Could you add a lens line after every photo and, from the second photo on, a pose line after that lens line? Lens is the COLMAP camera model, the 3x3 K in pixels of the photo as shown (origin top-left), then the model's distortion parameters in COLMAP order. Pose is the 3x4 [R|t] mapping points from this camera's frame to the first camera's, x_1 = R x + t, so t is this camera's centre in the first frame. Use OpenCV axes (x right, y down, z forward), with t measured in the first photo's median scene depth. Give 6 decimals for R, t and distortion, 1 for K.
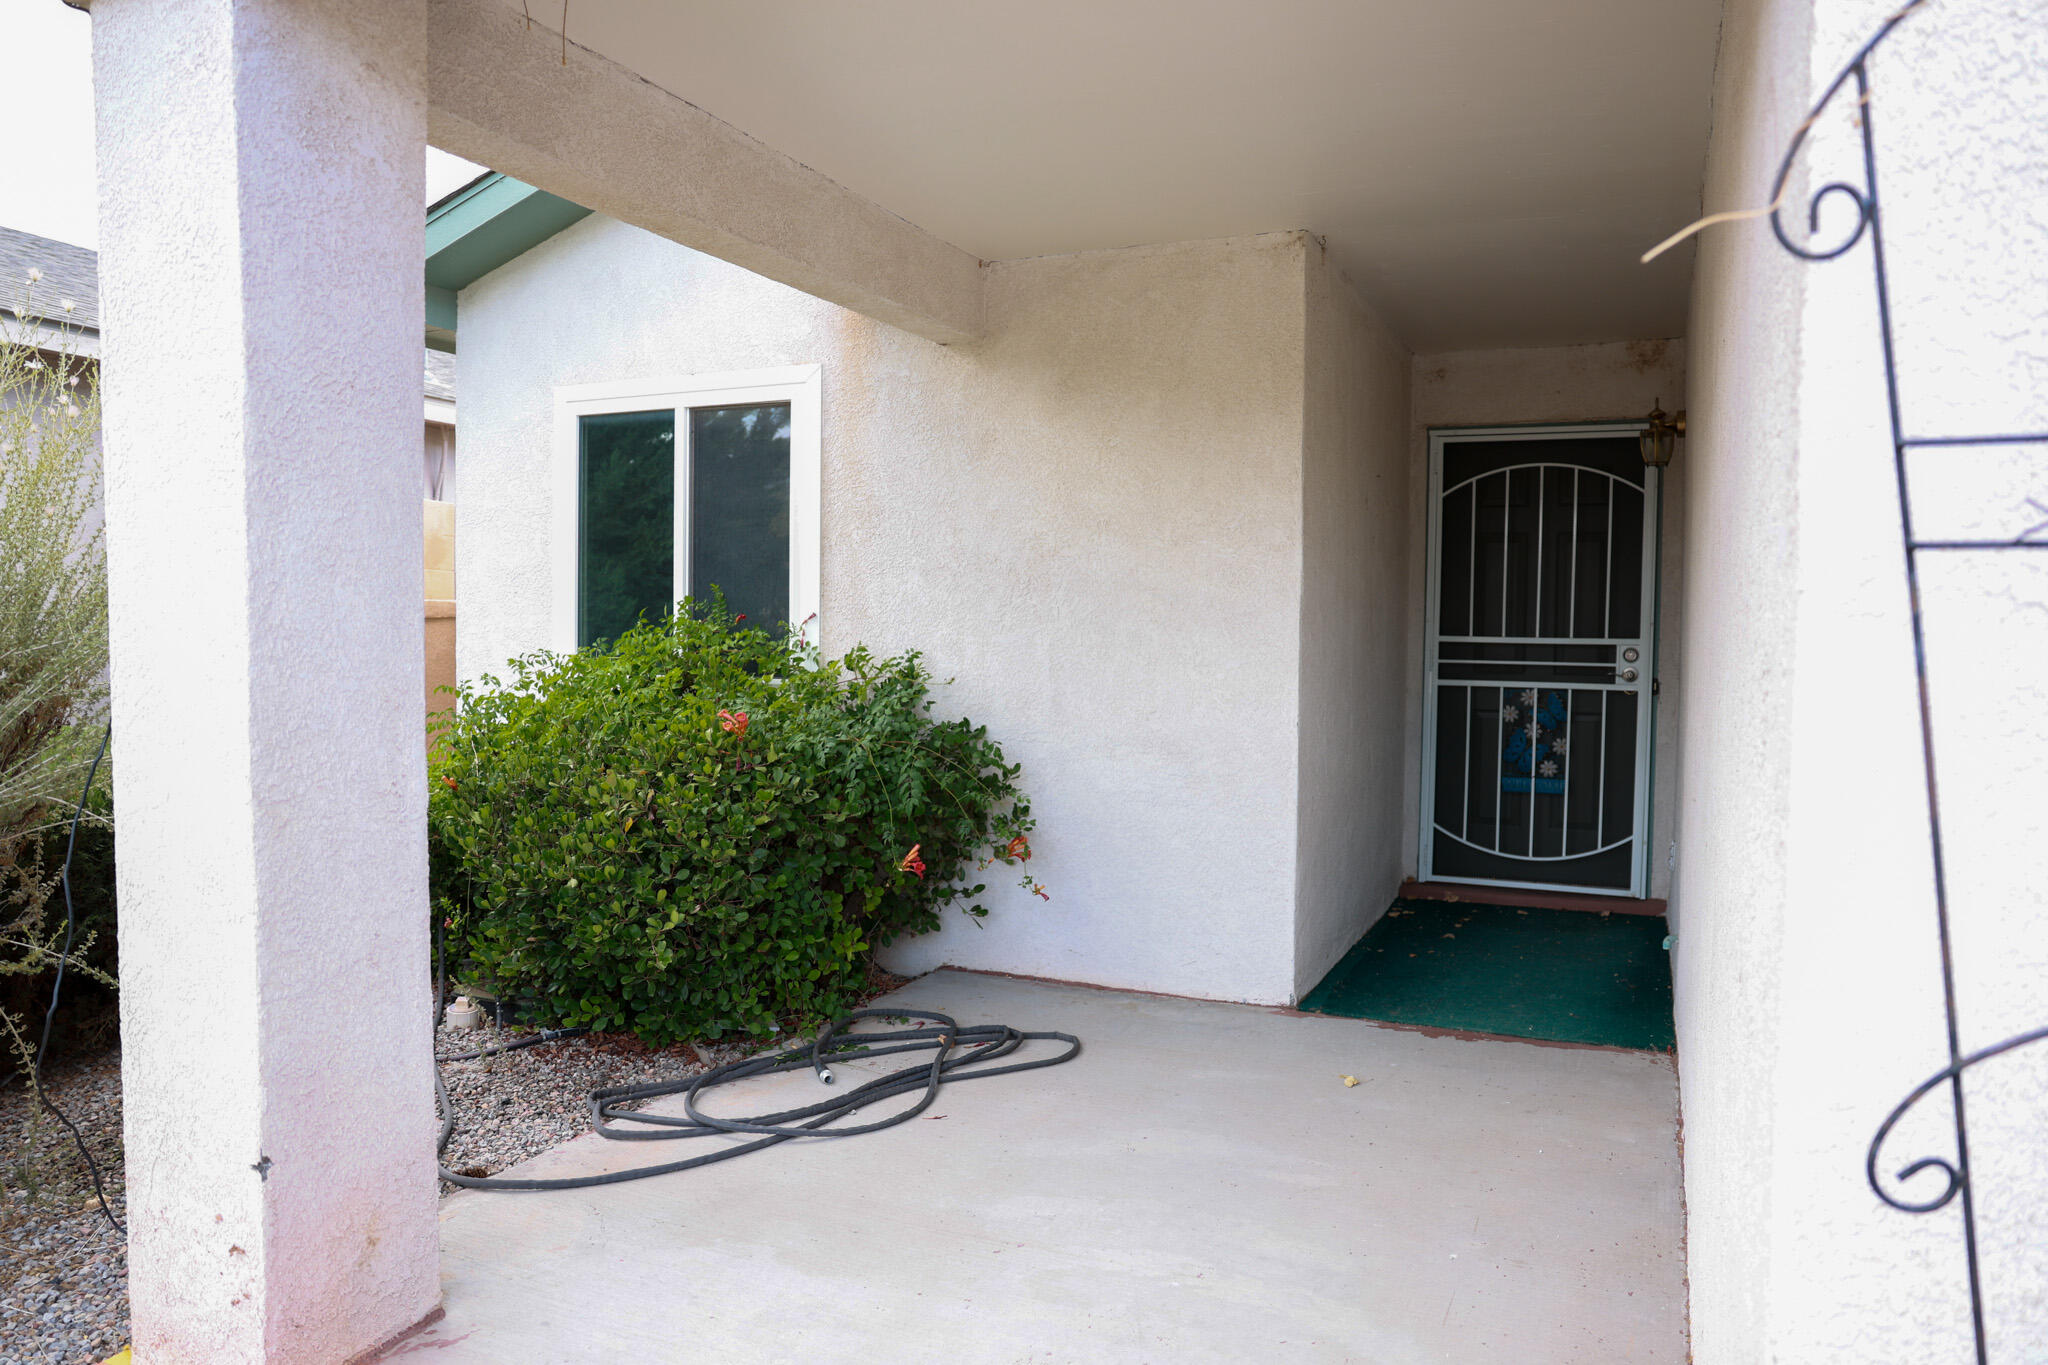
lens RADIAL K [[1376.1, 0, 1026.0], [0, 1376.1, 683.6], [0, 0, 1]] dist [-0.067494, 0.016453]
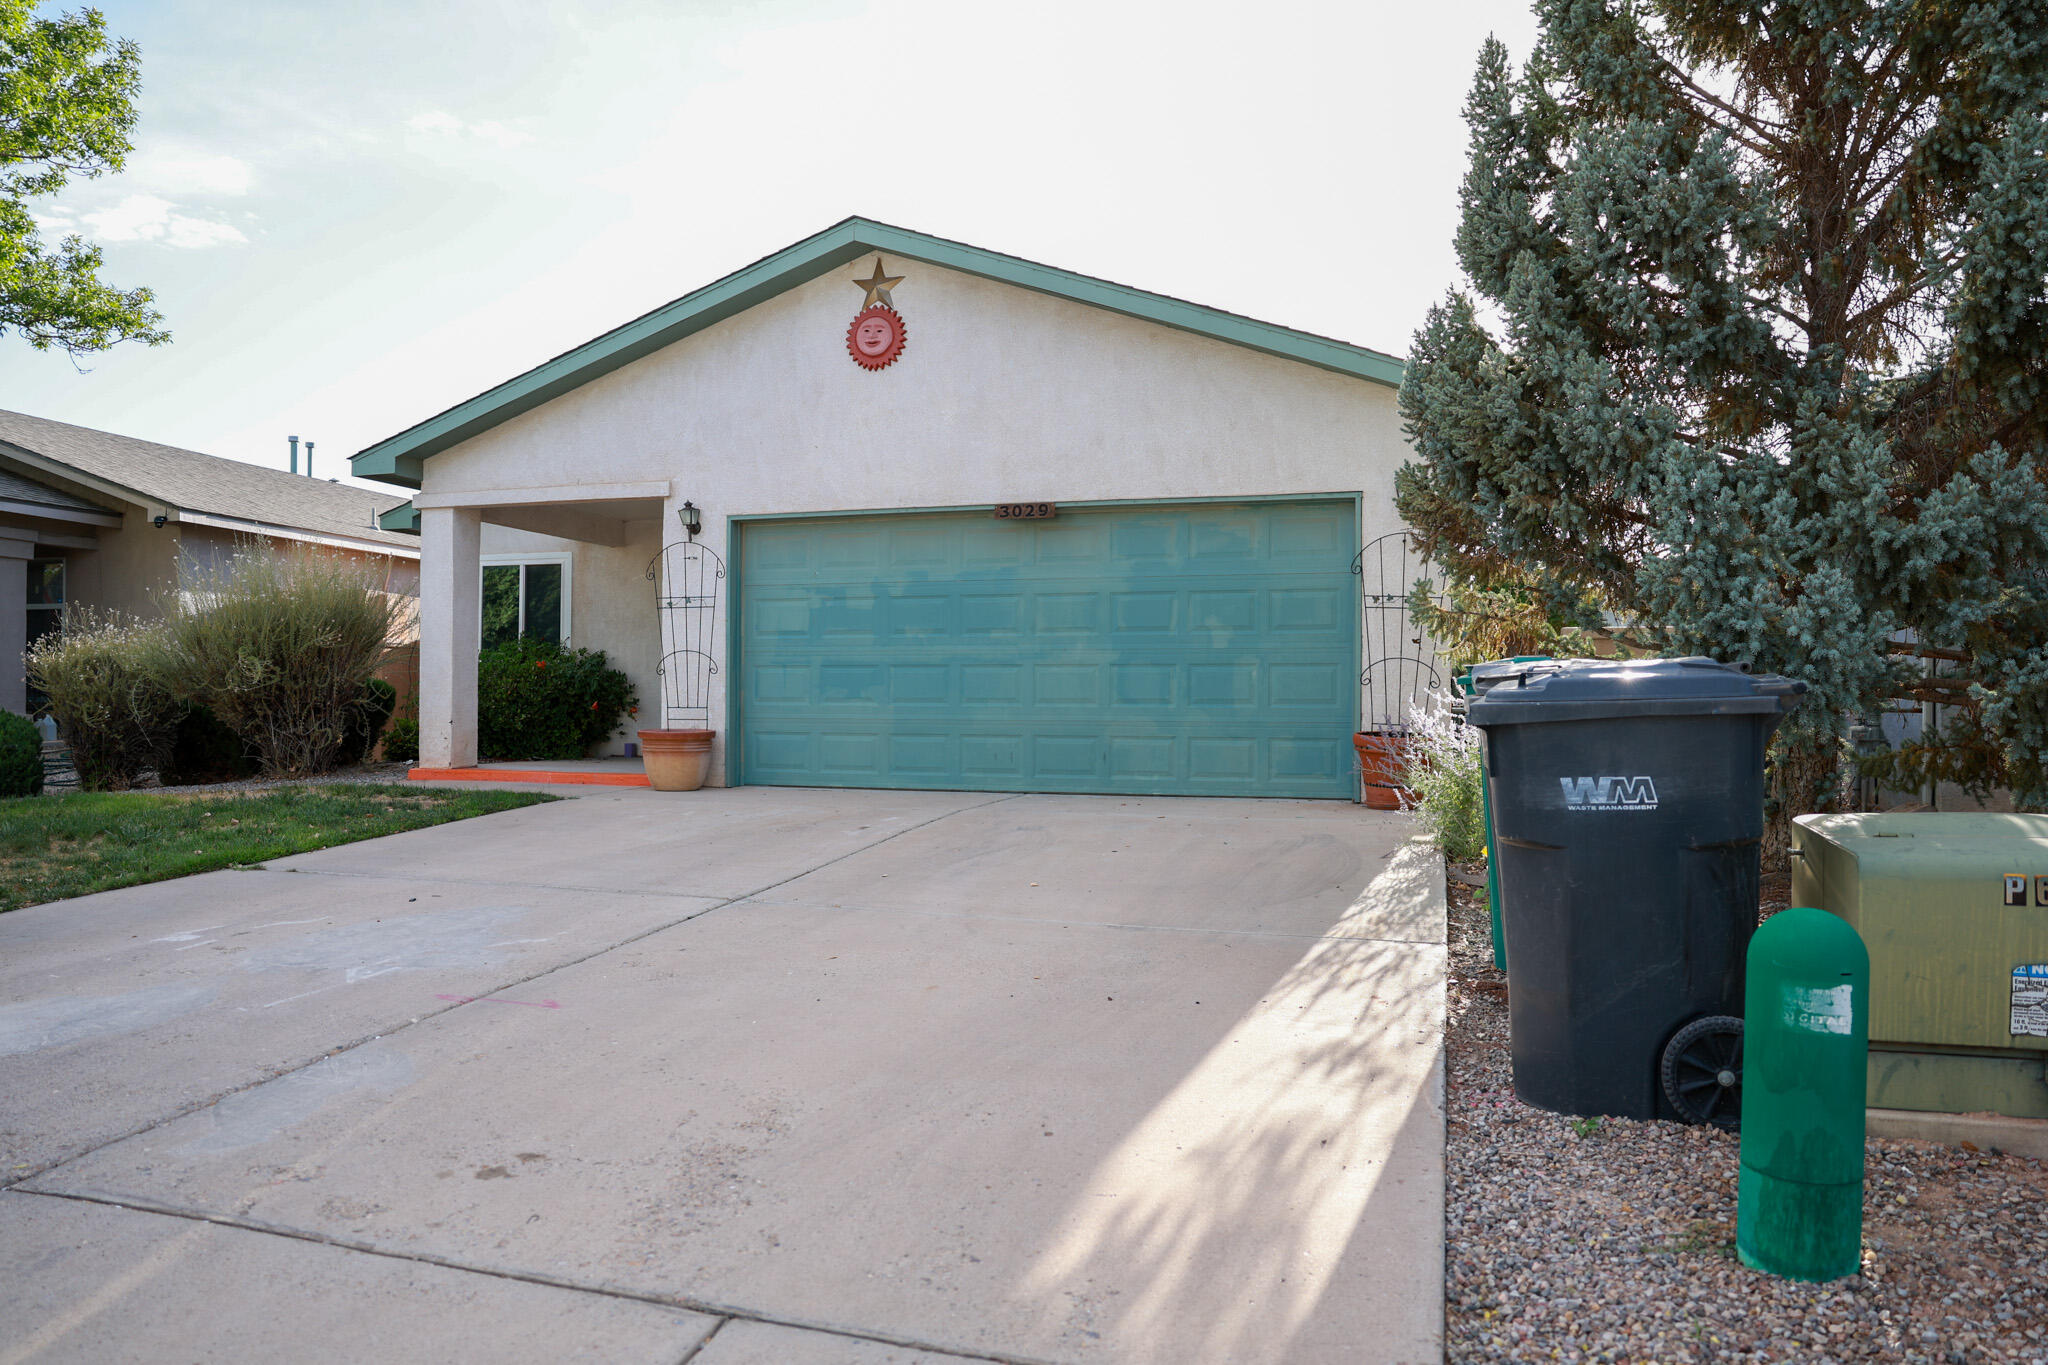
lens RADIAL K [[1376.1, 0, 1022.1], [0, 1376.1, 679.6], [0, 0, 1]] dist [-0.067494, 0.016453]
pose [[0.990957, -0.001184, 0.134172, 0.440274], [0.009610, 0.998019, -0.062171, 0.246506], [-0.133833, 0.062898, 0.989006, -2.137990]]
